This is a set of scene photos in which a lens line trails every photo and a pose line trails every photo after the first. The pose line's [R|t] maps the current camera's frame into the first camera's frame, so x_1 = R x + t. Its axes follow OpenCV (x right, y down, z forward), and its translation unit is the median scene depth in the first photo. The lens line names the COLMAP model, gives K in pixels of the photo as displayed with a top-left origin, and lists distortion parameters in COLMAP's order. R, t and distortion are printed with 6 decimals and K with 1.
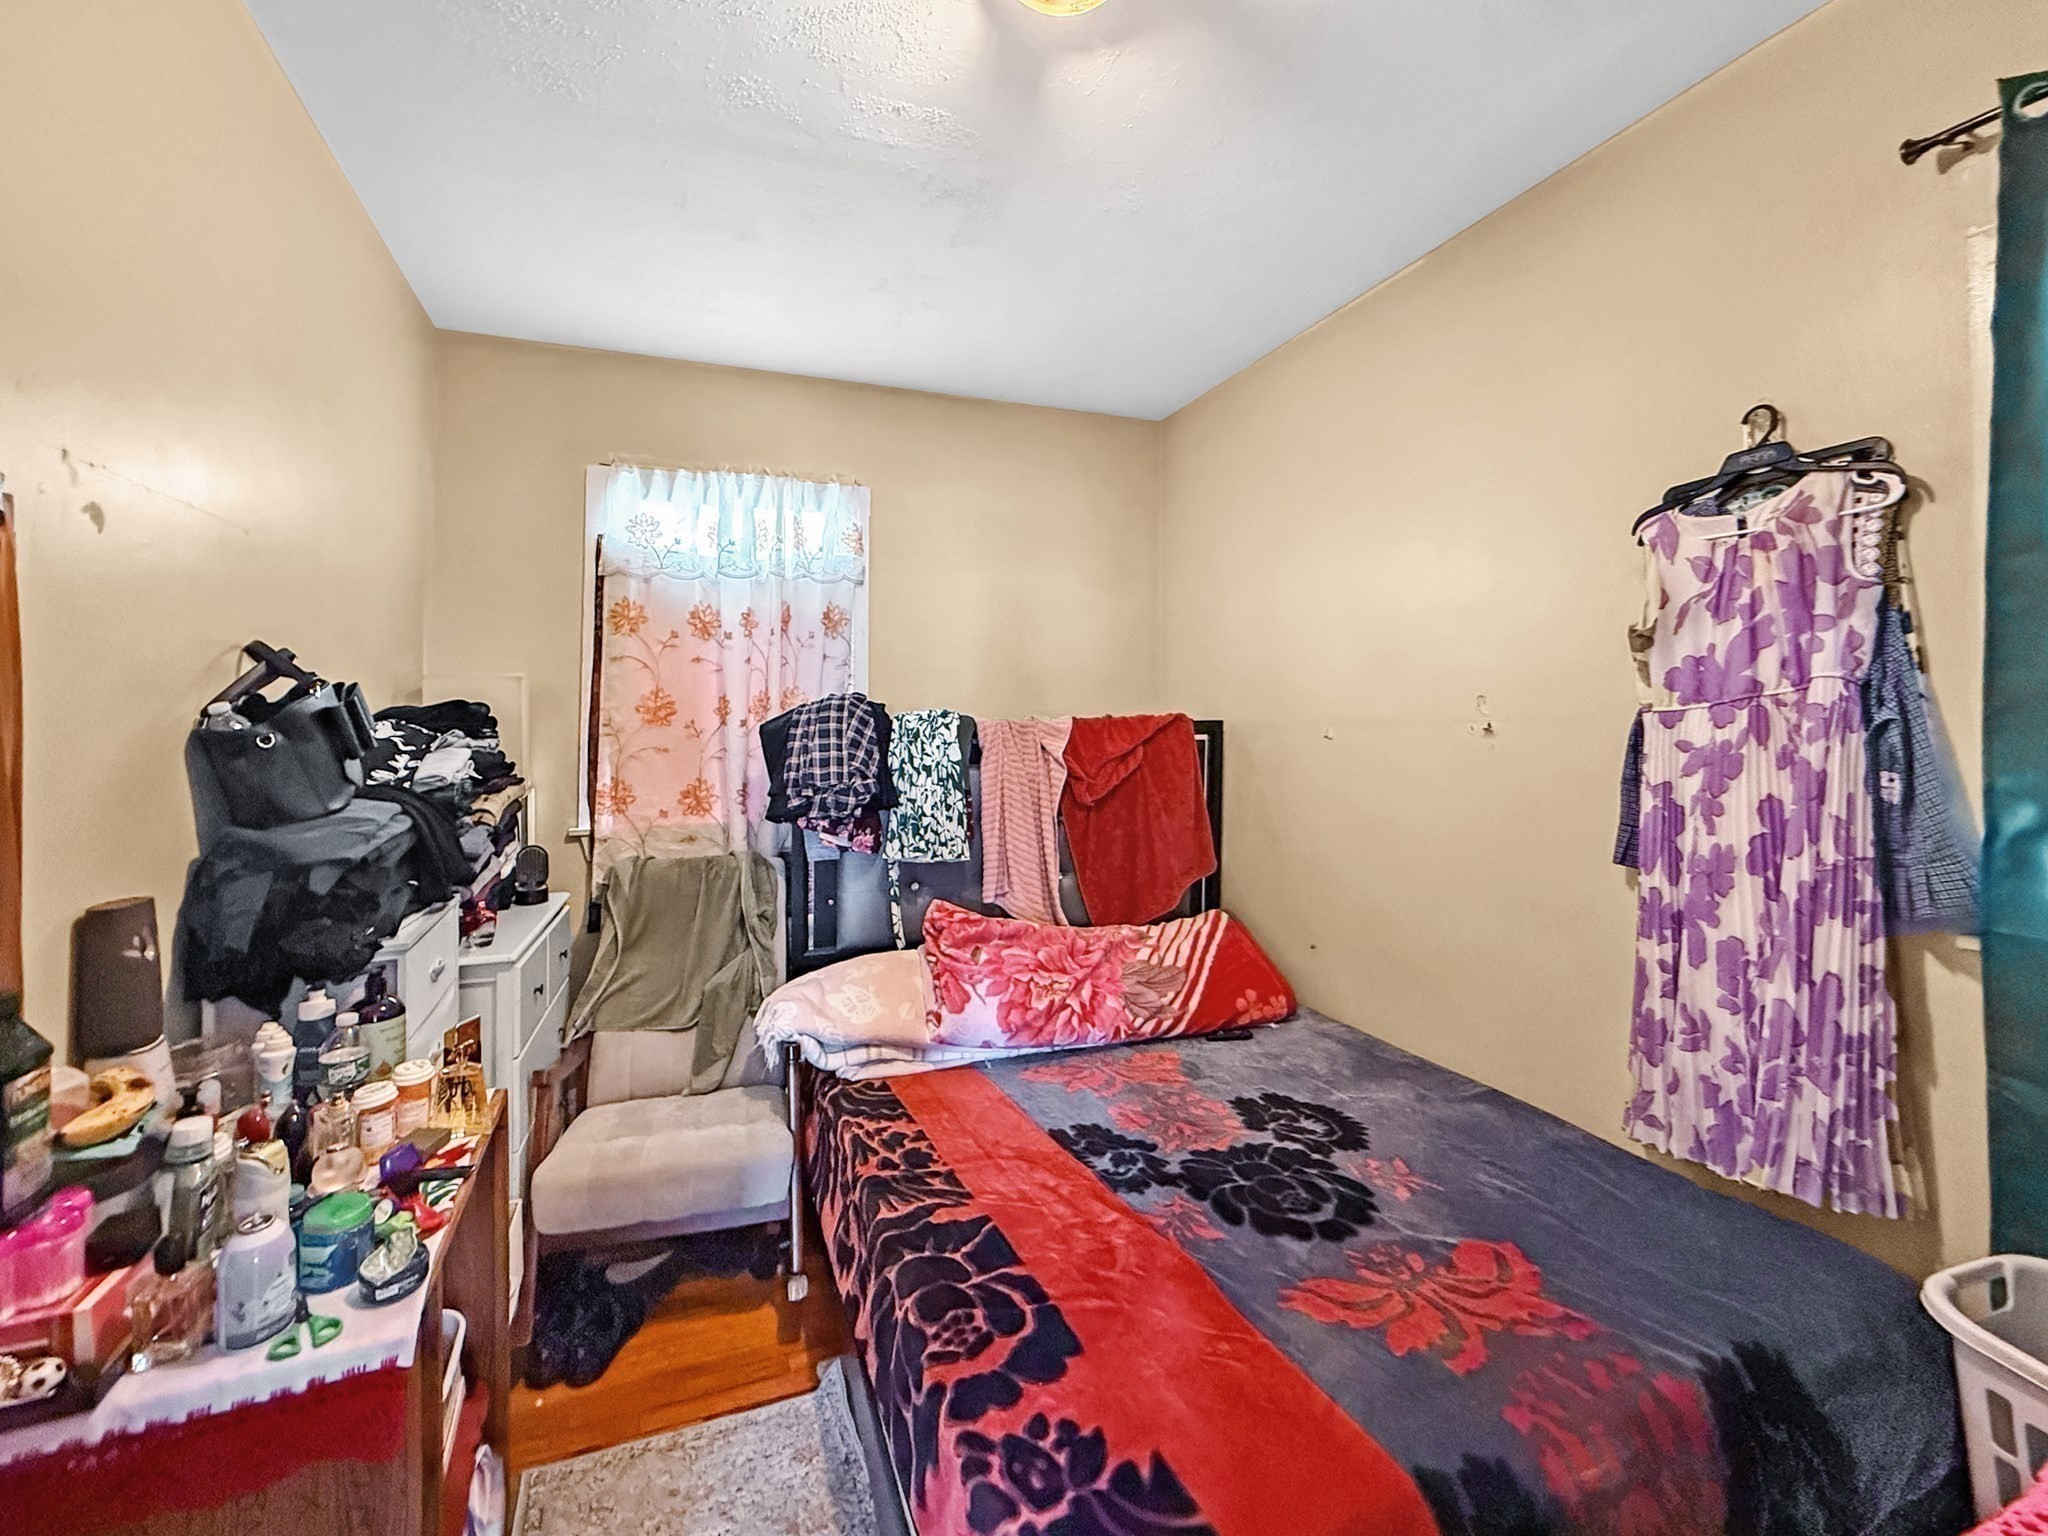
lens RADIAL K [[826.4, 0, 1018.0], [0, 826.4, 763.1], [0, 0, 1]] dist [-0.003348, 0.000427]
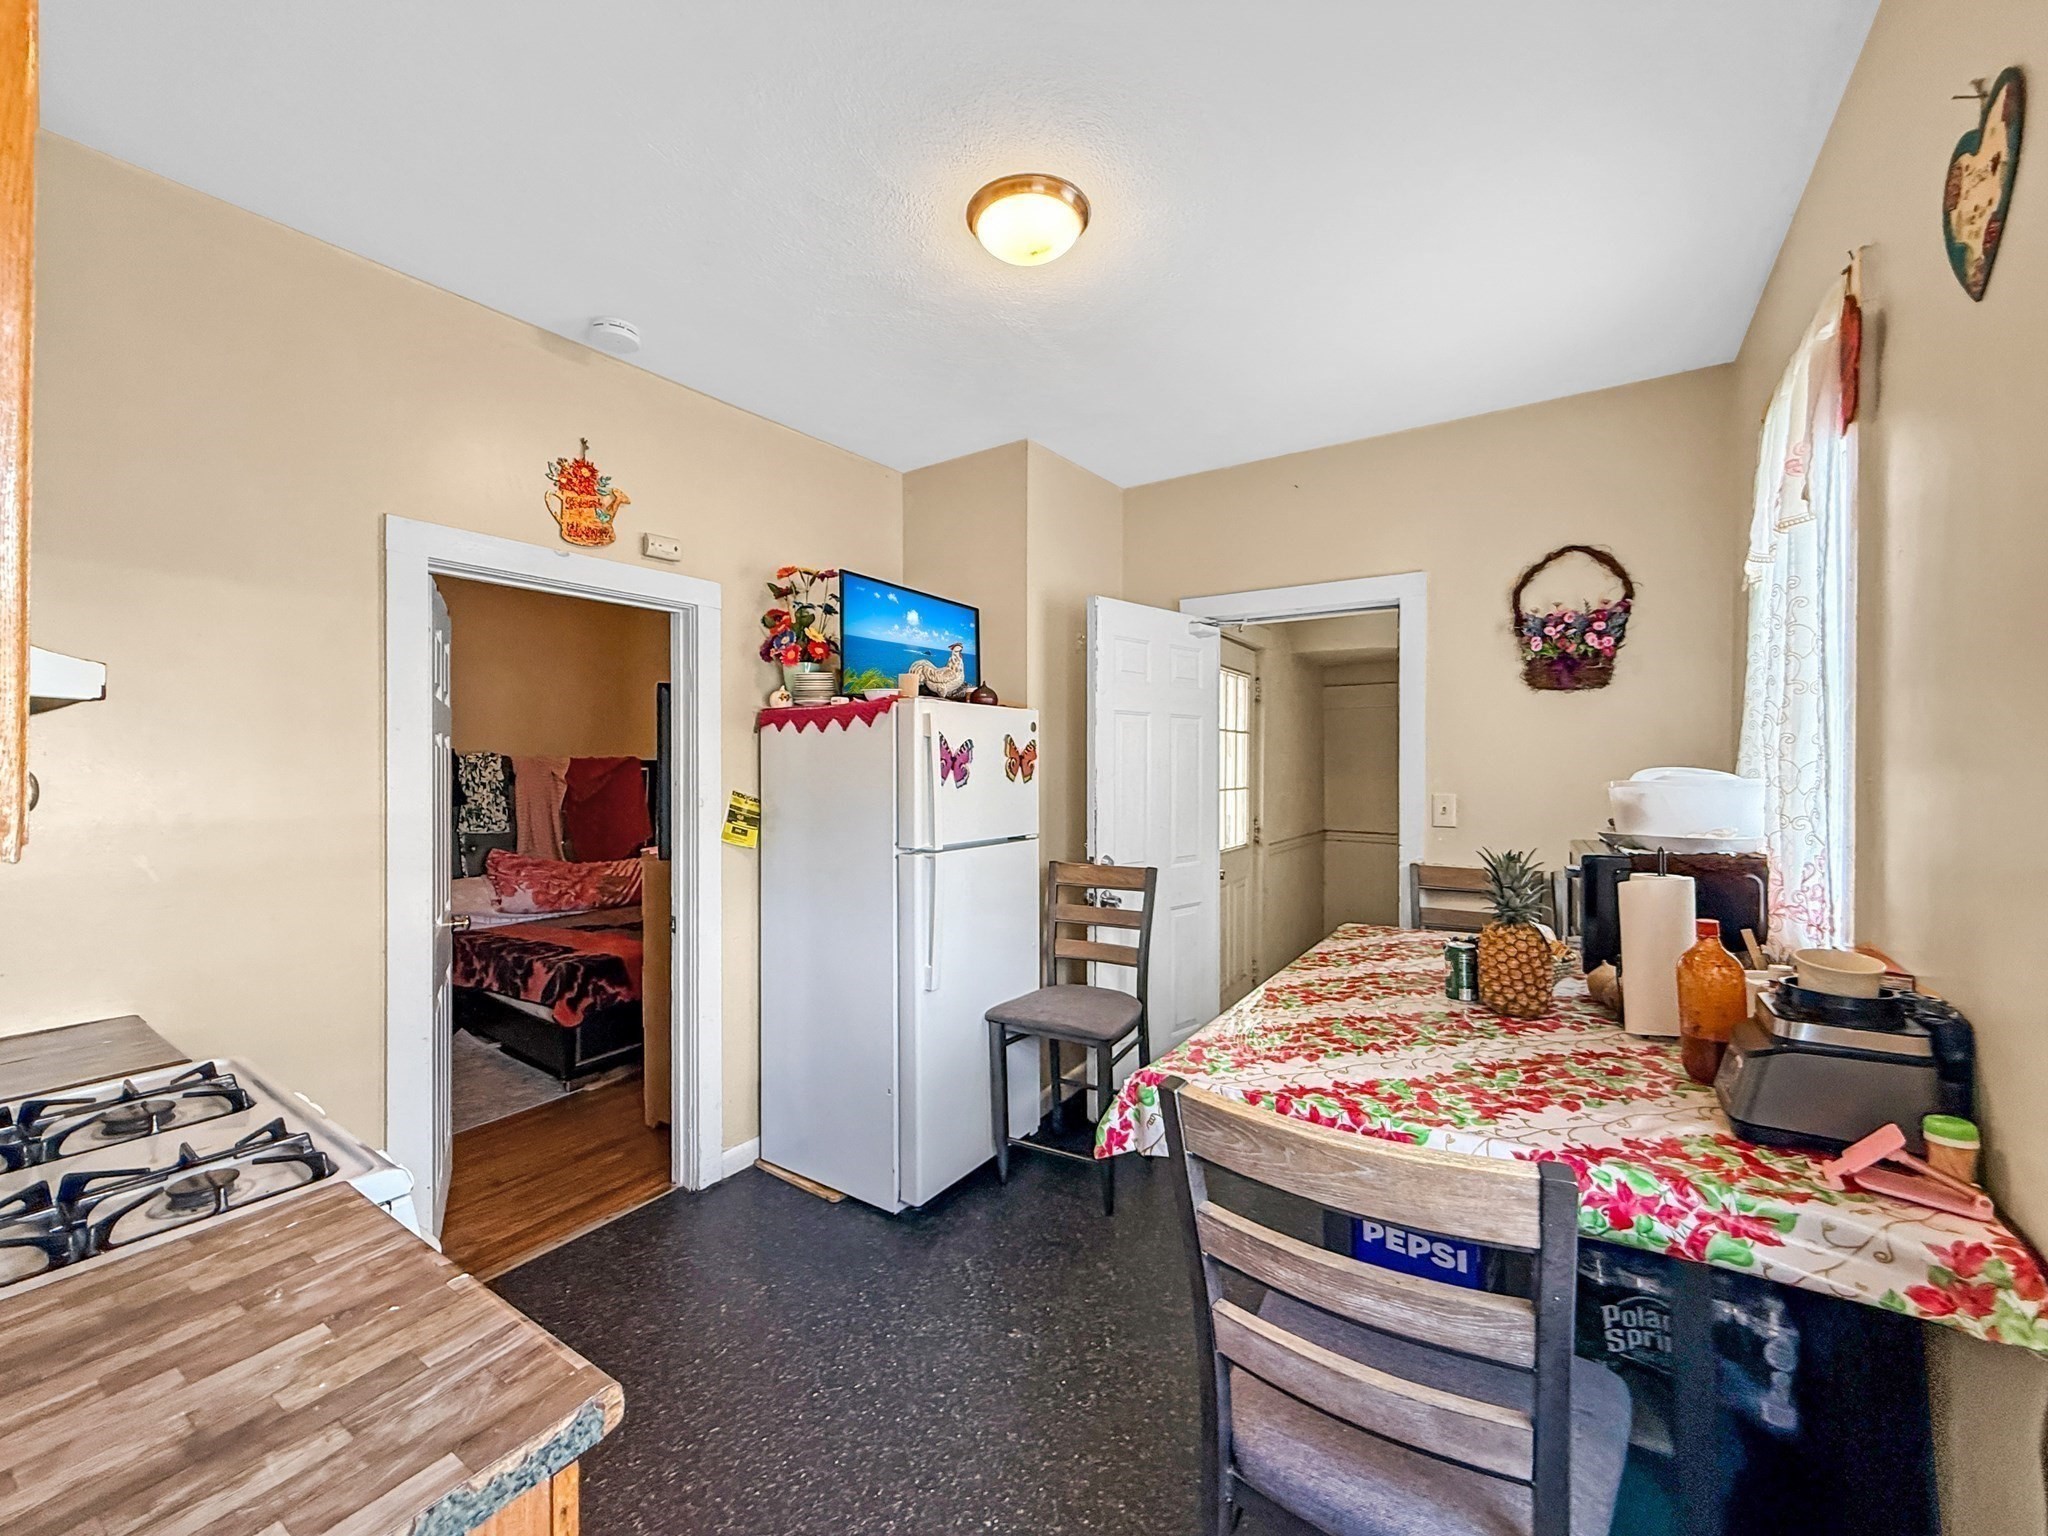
lens RADIAL K [[826.4, 0, 1021.0], [0, 826.4, 769.7], [0, 0, 1]] dist [-0.003348, 0.000427]
pose [[0.839874, 0.006649, 0.542741, -0.105176], [0.002044, 0.999879, -0.015411, 0.004733], [-0.542777, 0.014053, 0.839759, -1.287023]]
